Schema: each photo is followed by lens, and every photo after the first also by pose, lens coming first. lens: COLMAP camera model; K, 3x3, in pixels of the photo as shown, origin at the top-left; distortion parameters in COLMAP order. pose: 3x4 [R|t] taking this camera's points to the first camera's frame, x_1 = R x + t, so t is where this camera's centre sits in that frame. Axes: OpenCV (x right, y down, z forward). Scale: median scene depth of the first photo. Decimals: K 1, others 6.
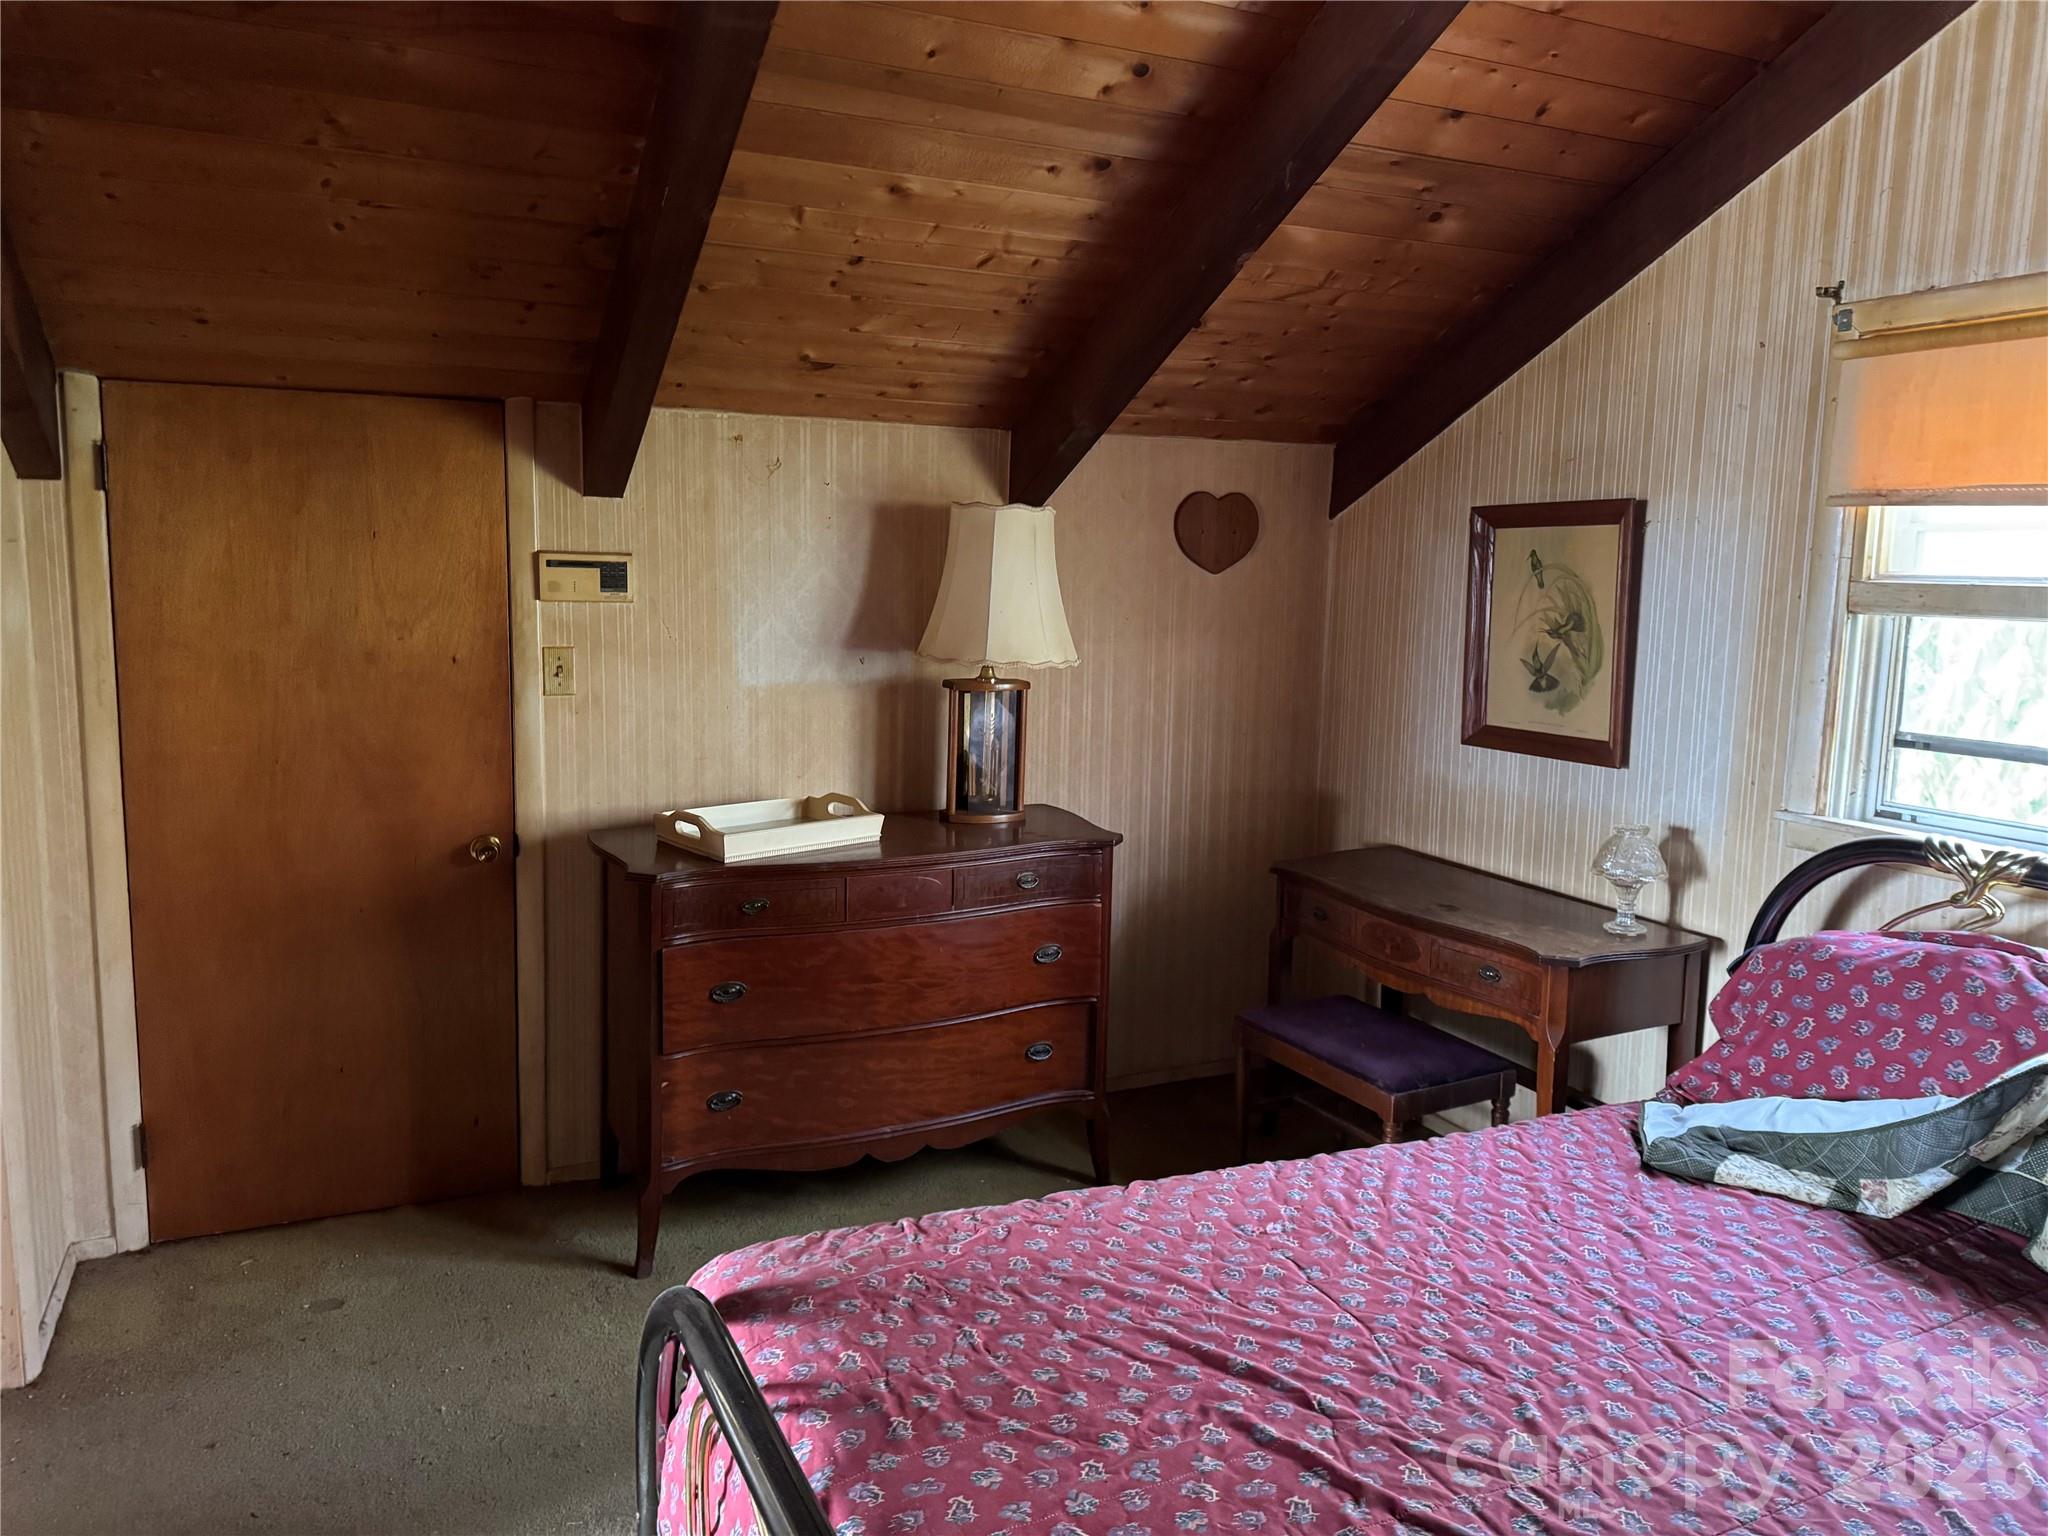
lens RADIAL K [[1420.3, 0, 1023.0], [0, 1420.3, 730.3], [0, 0, 1]] dist [-0.001704, -0.000764]
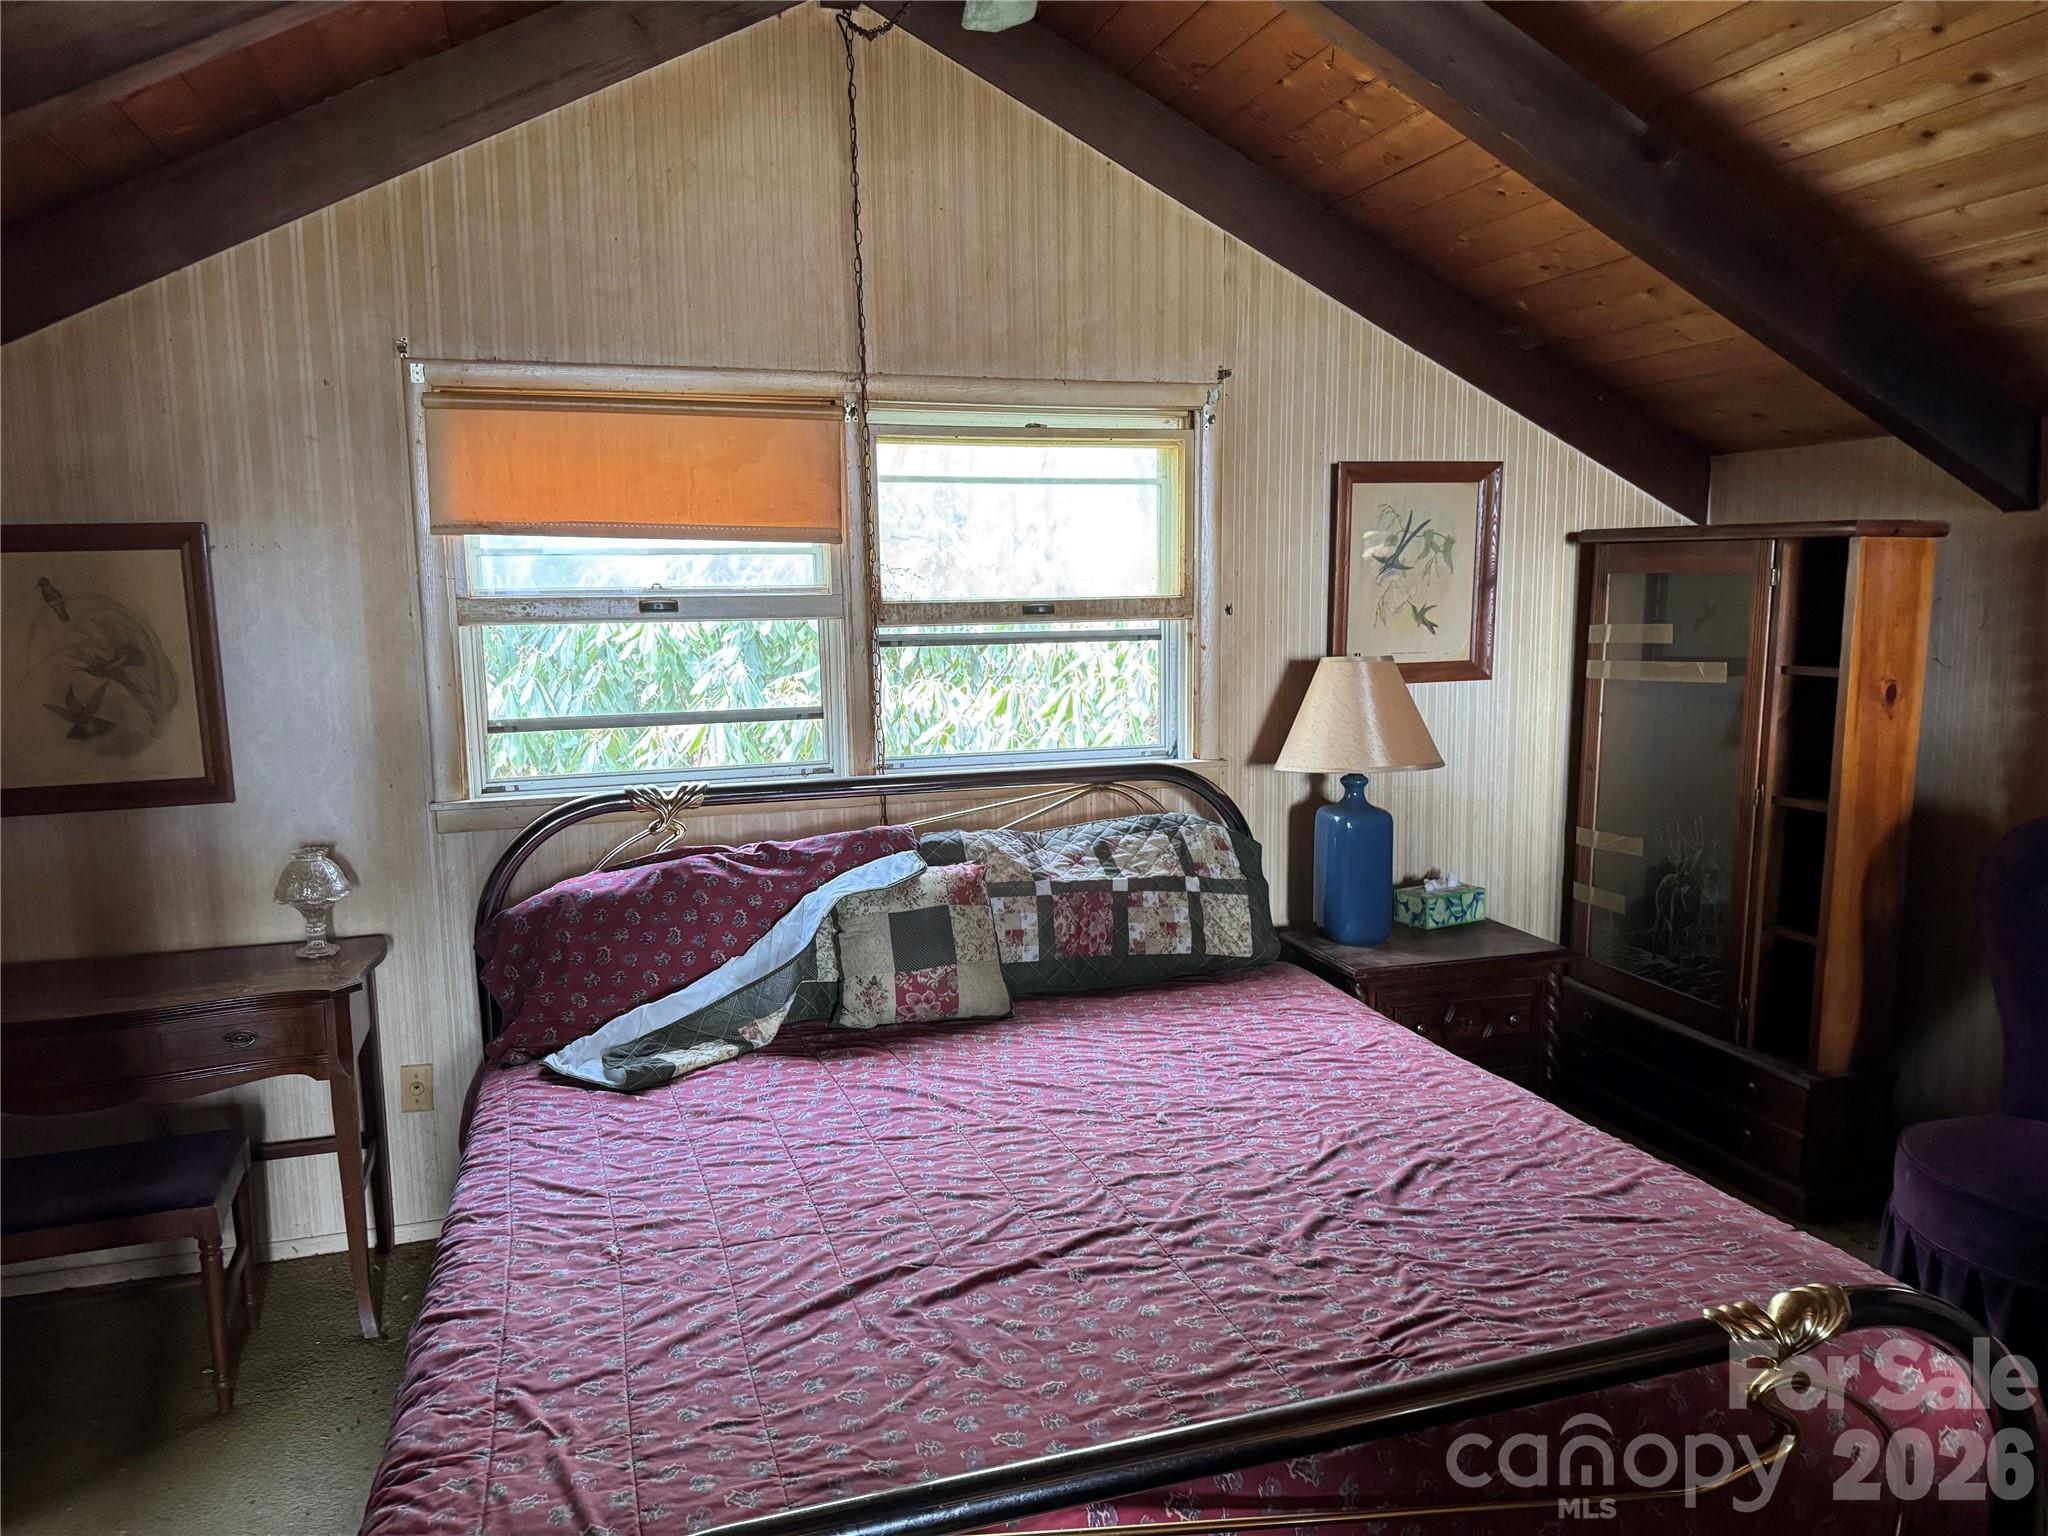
lens RADIAL K [[1430.3, 0, 1024.0], [0, 1430.3, 768.0], [0, 0, 1]] dist [-0.000045, -0.003238]
pose [[0.135617, -0.153330, 0.978825, -0.556995], [0.132420, 0.981893, 0.135463, -0.068382], [-0.981872, 0.111244, 0.153466, 0.386338]]
